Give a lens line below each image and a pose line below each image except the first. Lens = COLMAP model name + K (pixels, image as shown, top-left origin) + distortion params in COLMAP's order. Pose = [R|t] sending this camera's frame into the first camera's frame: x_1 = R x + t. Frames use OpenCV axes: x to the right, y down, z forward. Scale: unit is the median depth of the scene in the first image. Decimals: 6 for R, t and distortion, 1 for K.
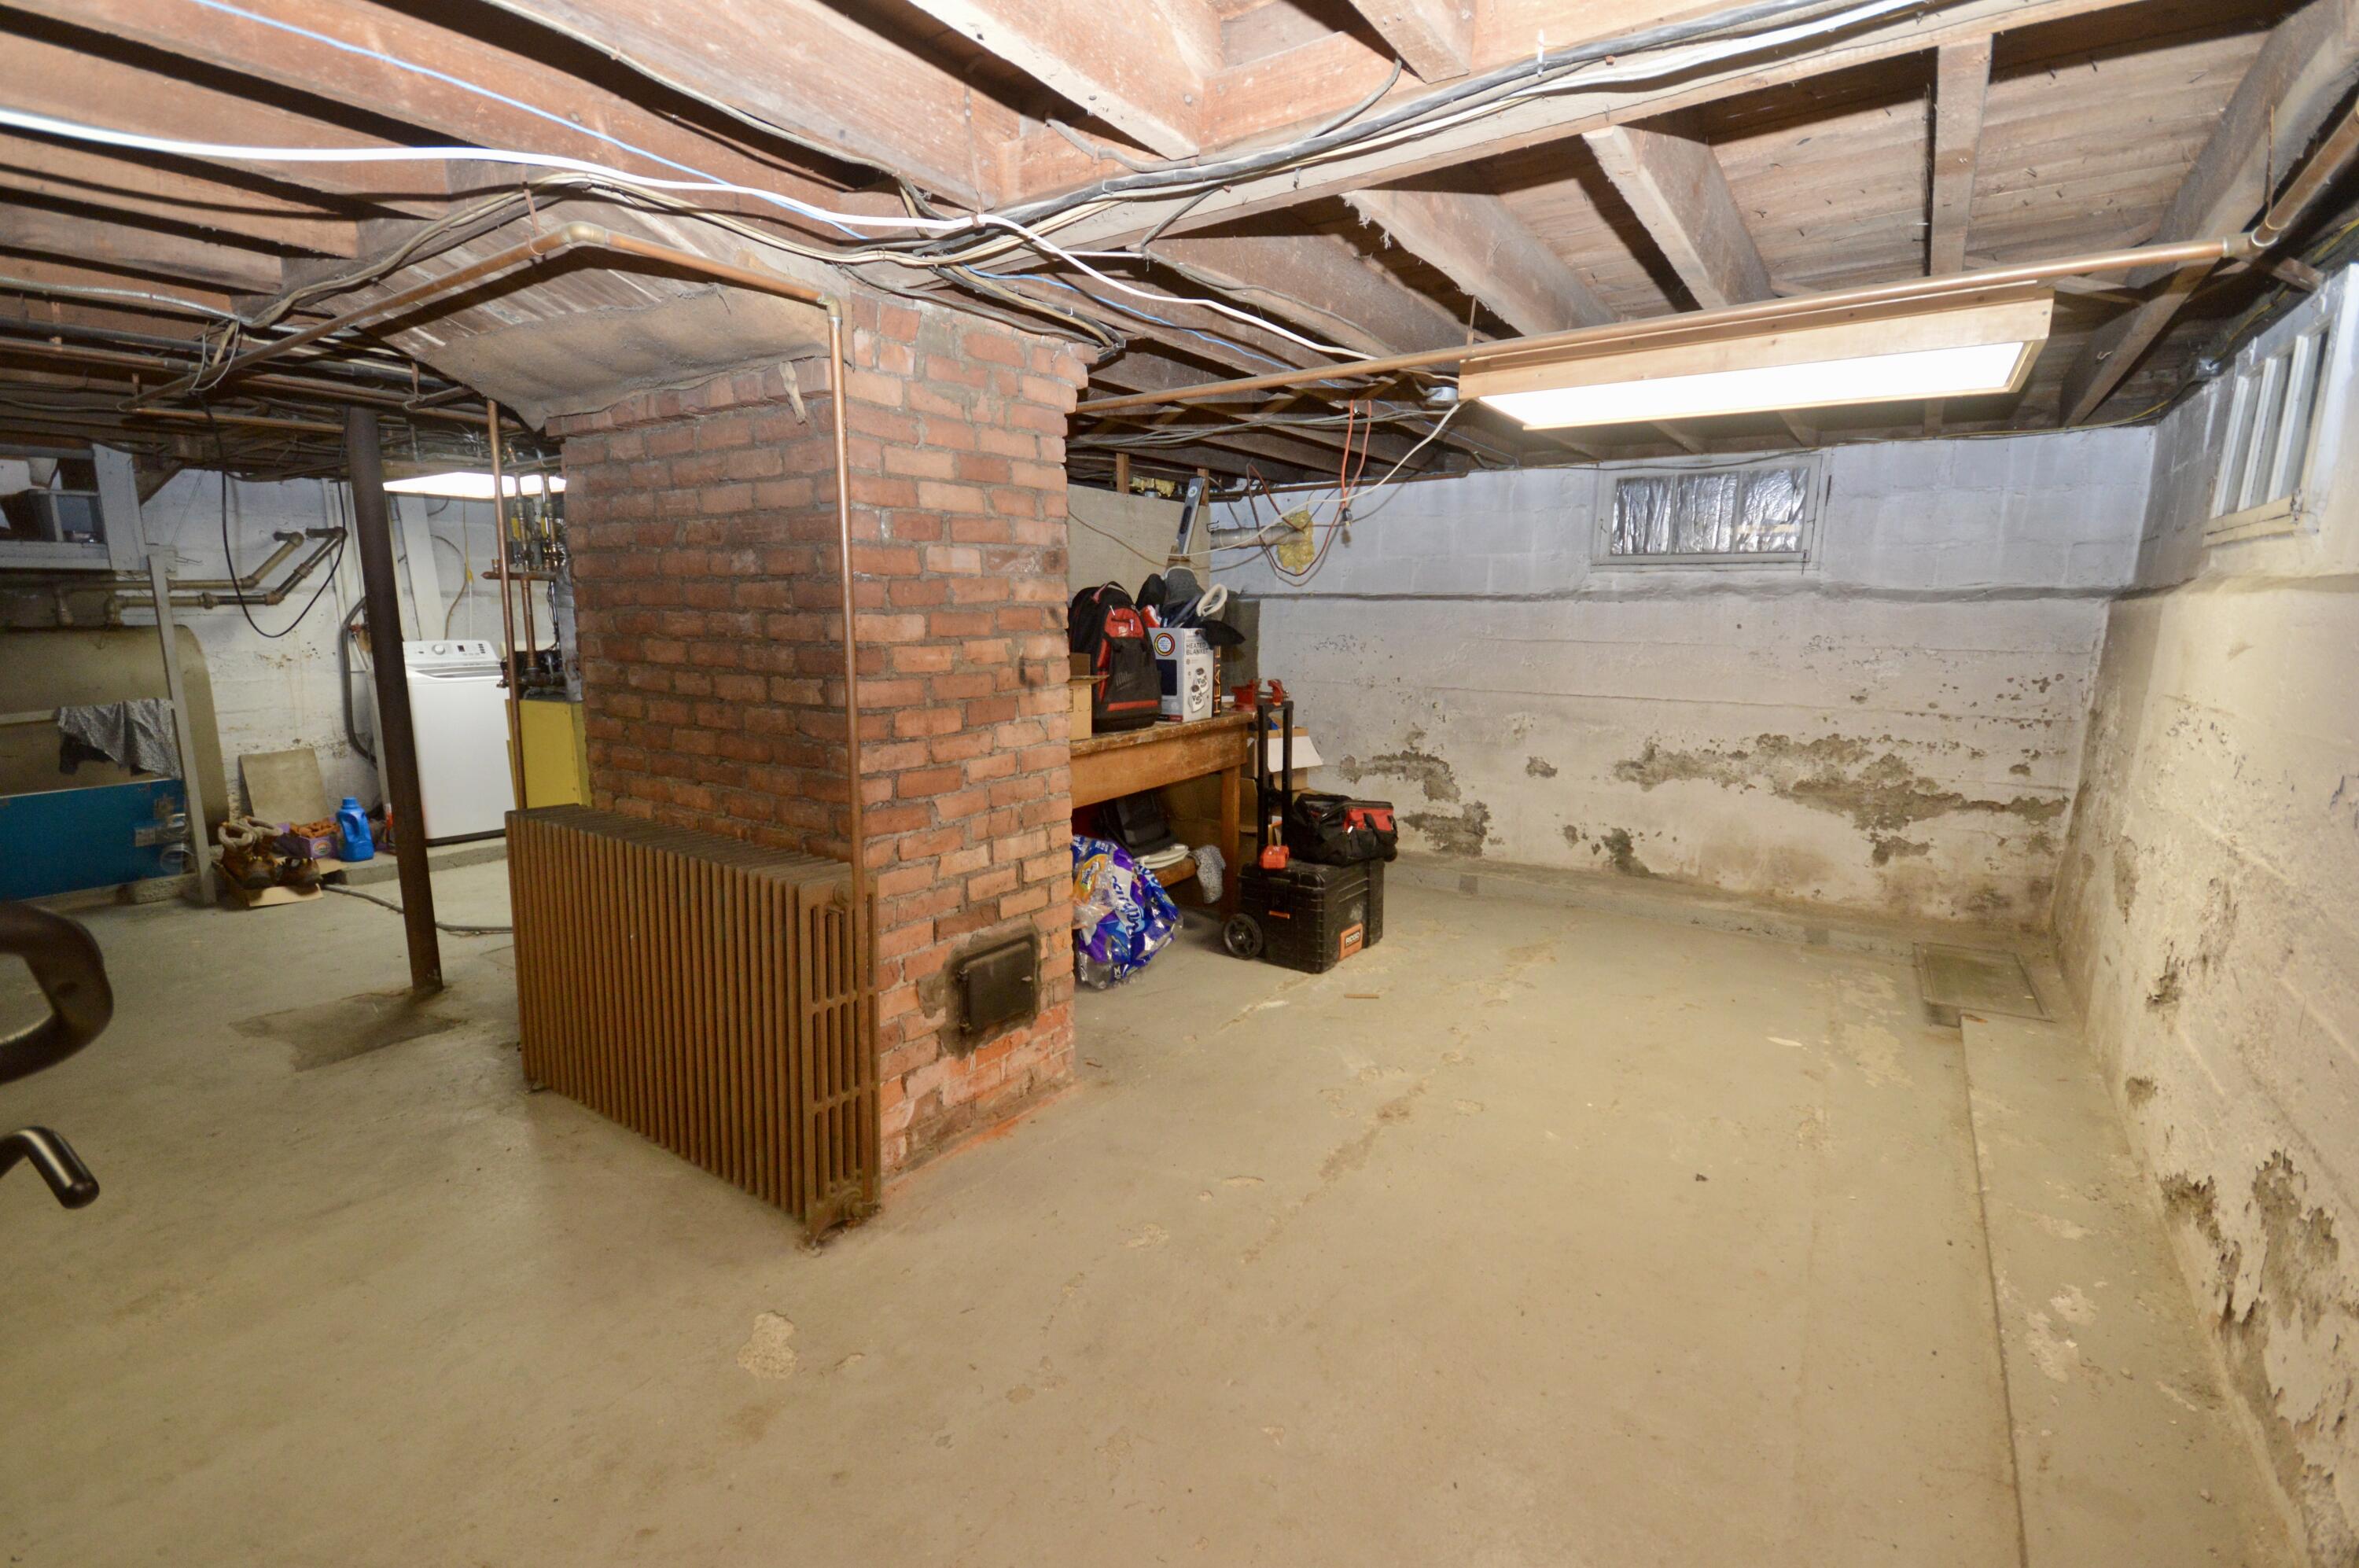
lens RADIAL K [[1056.4, 0, 1183.3], [0, 1056.4, 793.1], [0, 0, 1]] dist [-0.005851, -0.000405]
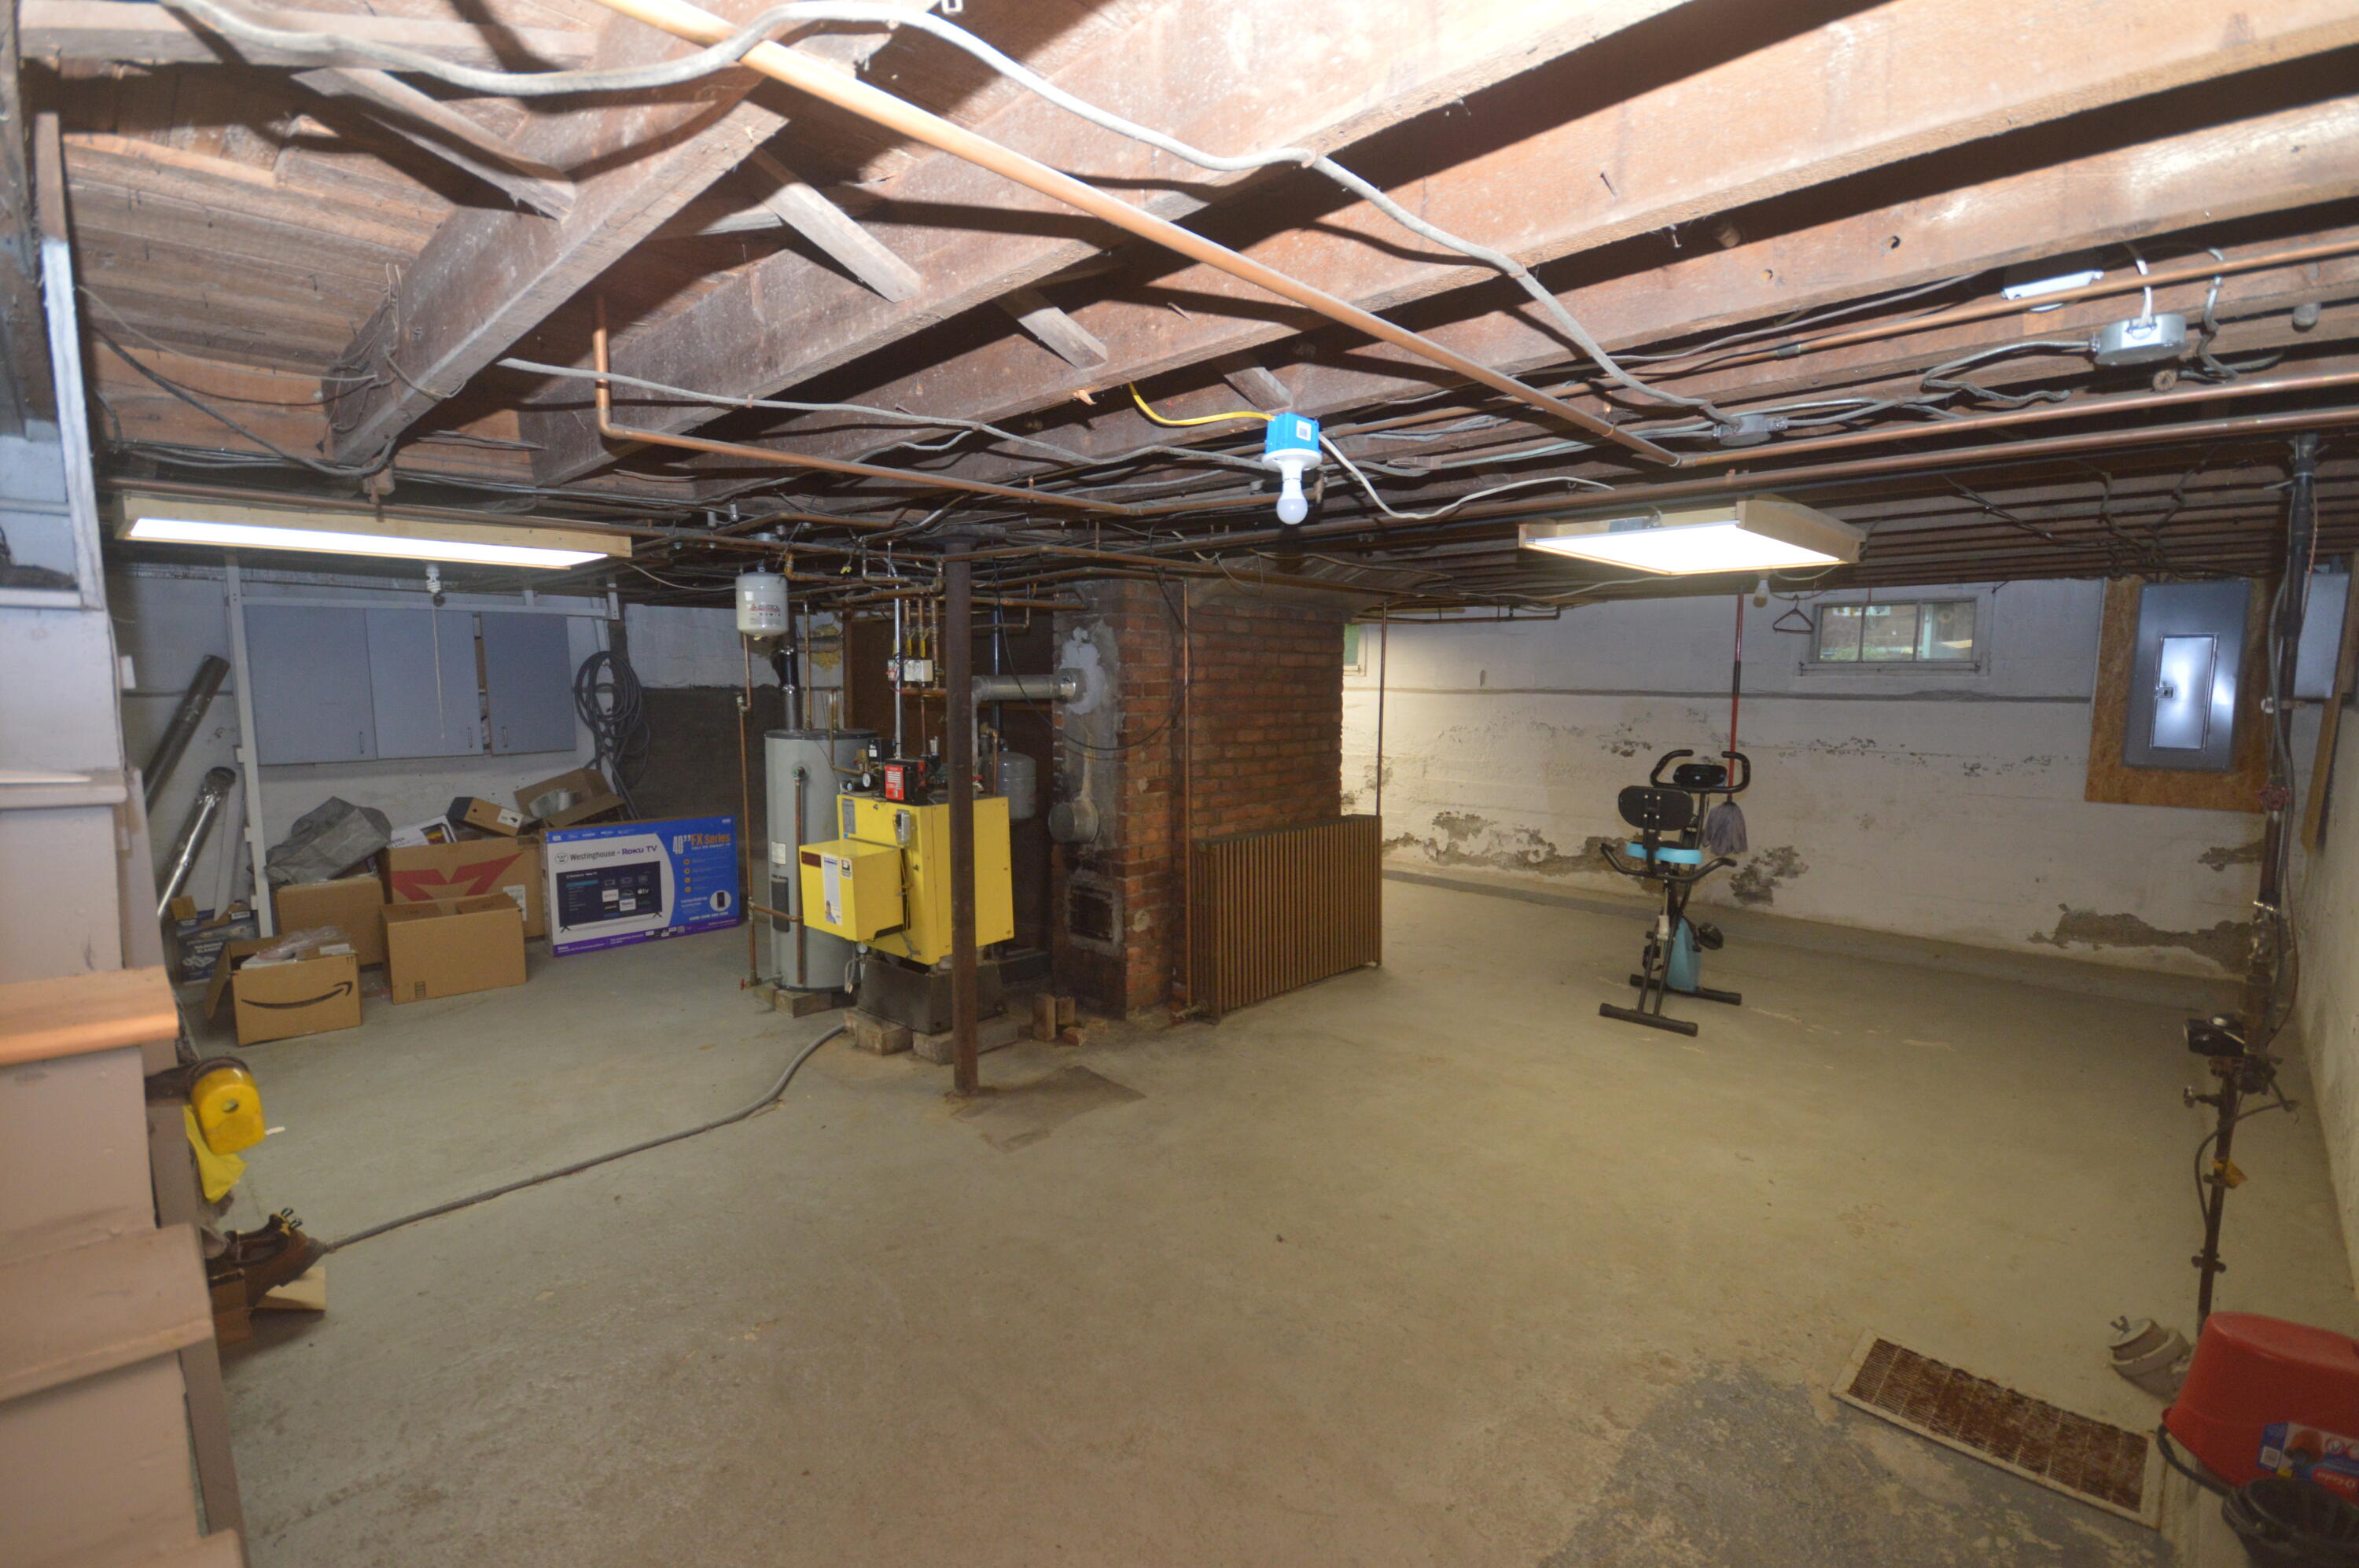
lens RADIAL K [[1056.4, 0, 1183.3], [0, 1056.4, 793.1], [0, 0, 1]] dist [-0.005851, -0.000405]
pose [[0.169612, -0.107724, 0.979606, -2.350262], [0.178501, 0.980925, 0.076963, -0.200491], [-0.969211, 0.161806, 0.185605, 0.789955]]
